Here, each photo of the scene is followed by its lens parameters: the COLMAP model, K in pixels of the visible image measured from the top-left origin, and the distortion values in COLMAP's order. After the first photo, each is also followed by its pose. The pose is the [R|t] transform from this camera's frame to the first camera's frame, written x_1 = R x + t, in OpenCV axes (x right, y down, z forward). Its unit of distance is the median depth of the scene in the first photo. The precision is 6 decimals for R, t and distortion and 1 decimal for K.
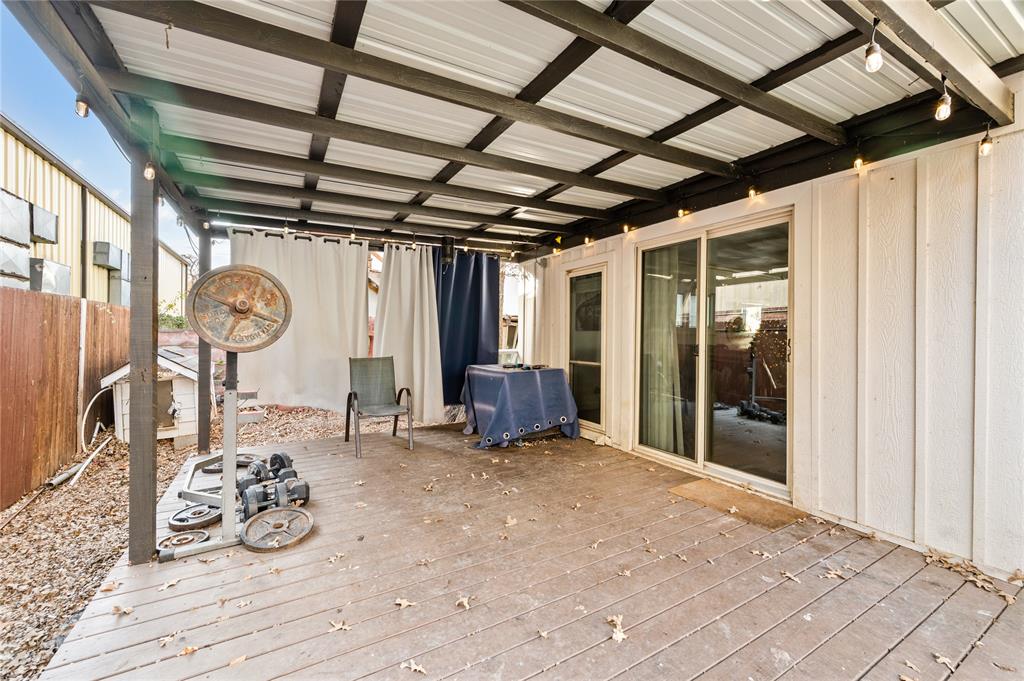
lens RADIAL K [[402.5, 0, 504.5], [0, 402.5, 337.9], [0, 0, 1]] dist [-0.003822, 0.000072]
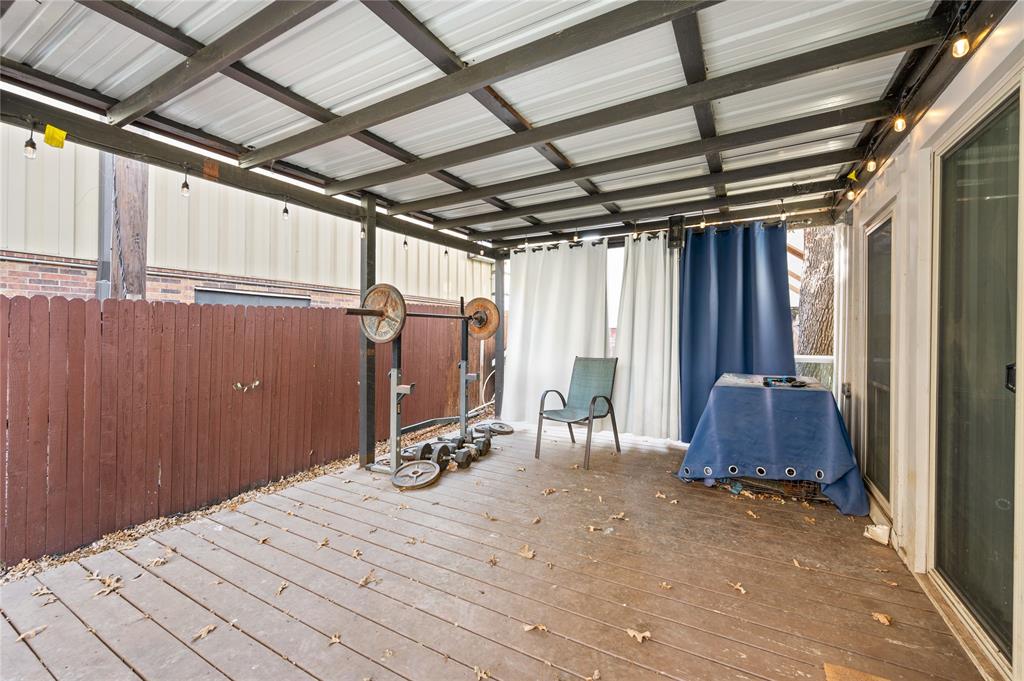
lens RADIAL K [[402.5, 0, 530.2], [0, 402.5, 331.7], [0, 0, 1]] dist [-0.003822, 0.000072]
pose [[0.550981, 0.005855, -0.834497, 0.439754], [-0.014147, 0.999897, -0.002326, -0.005009], [0.834398, 0.013087, 0.551008, 0.322811]]
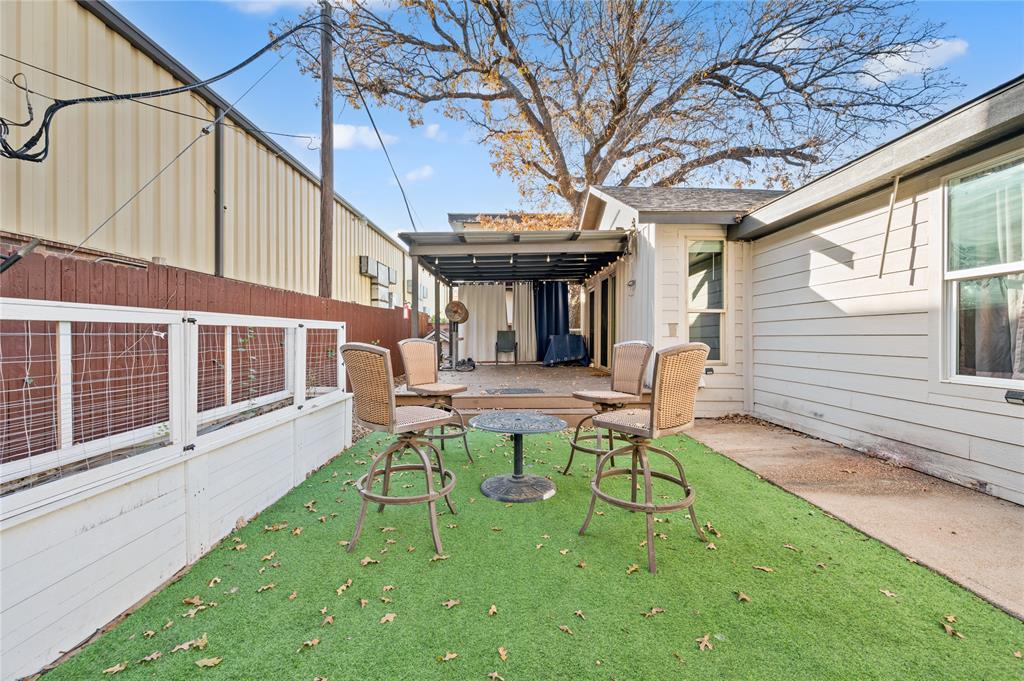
lens RADIAL K [[402.5, 0, 511.8], [0, 402.5, 336.6], [0, 0, 1]] dist [-0.003822, 0.000072]
pose [[0.879987, -0.000253, -0.474998, 0.953731], [-0.001100, 0.999996, -0.002571, 0.104382], [0.474997, 0.002784, 0.879983, -1.263551]]
